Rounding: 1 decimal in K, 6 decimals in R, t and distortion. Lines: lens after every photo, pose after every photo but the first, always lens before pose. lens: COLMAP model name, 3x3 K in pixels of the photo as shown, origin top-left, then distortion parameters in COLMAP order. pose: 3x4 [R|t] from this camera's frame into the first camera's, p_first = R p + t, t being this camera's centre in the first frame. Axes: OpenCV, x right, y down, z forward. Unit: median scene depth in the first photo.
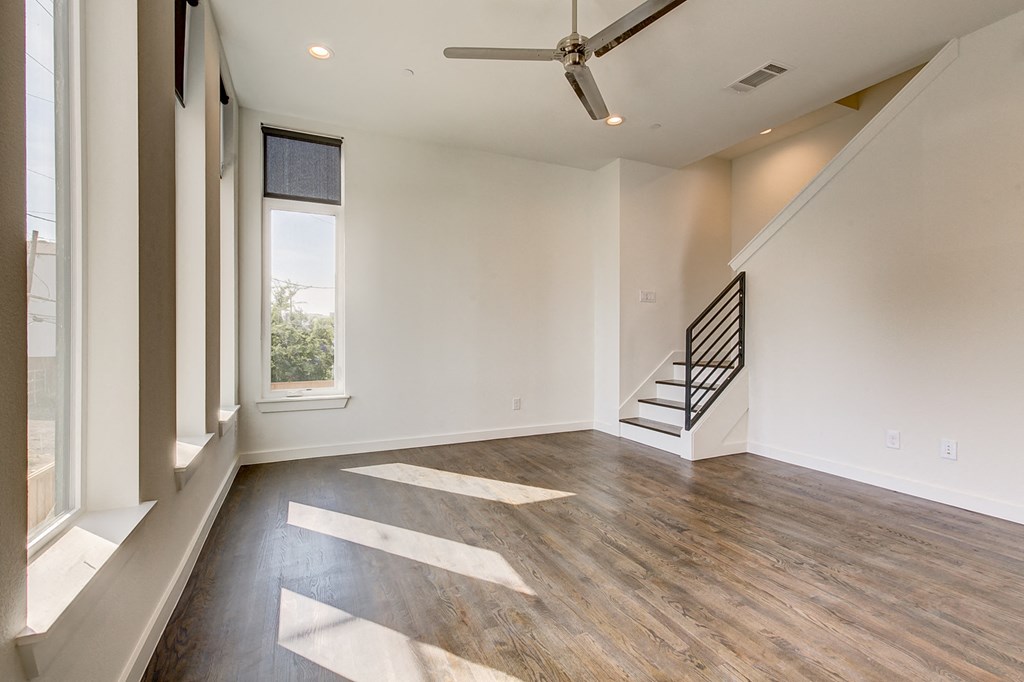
lens RADIAL K [[460.9, 0, 512.9], [0, 460.9, 336.4], [0, 0, 1]] dist [0.002889, -0.000629]
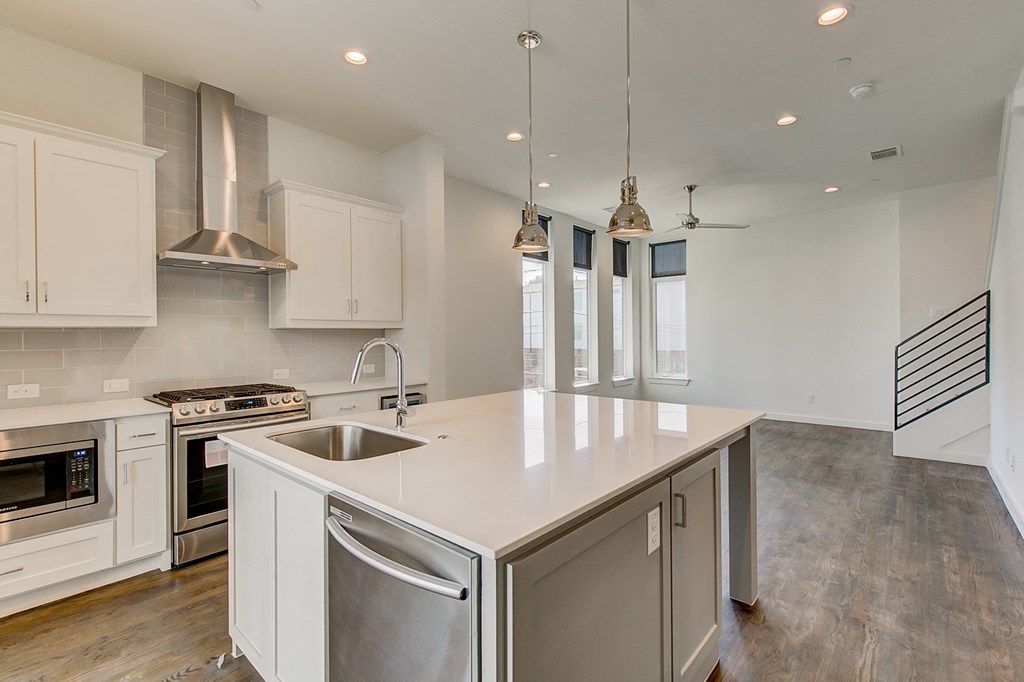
lens RADIAL K [[460.9, 0, 512.9], [0, 460.9, 336.4], [0, 0, 1]] dist [0.002889, -0.000629]
pose [[0.404189, -0.001983, -0.914673, 1.367024], [0.005168, 0.999987, 0.000115, -0.059098], [0.914661, -0.004773, 0.404194, -0.499769]]
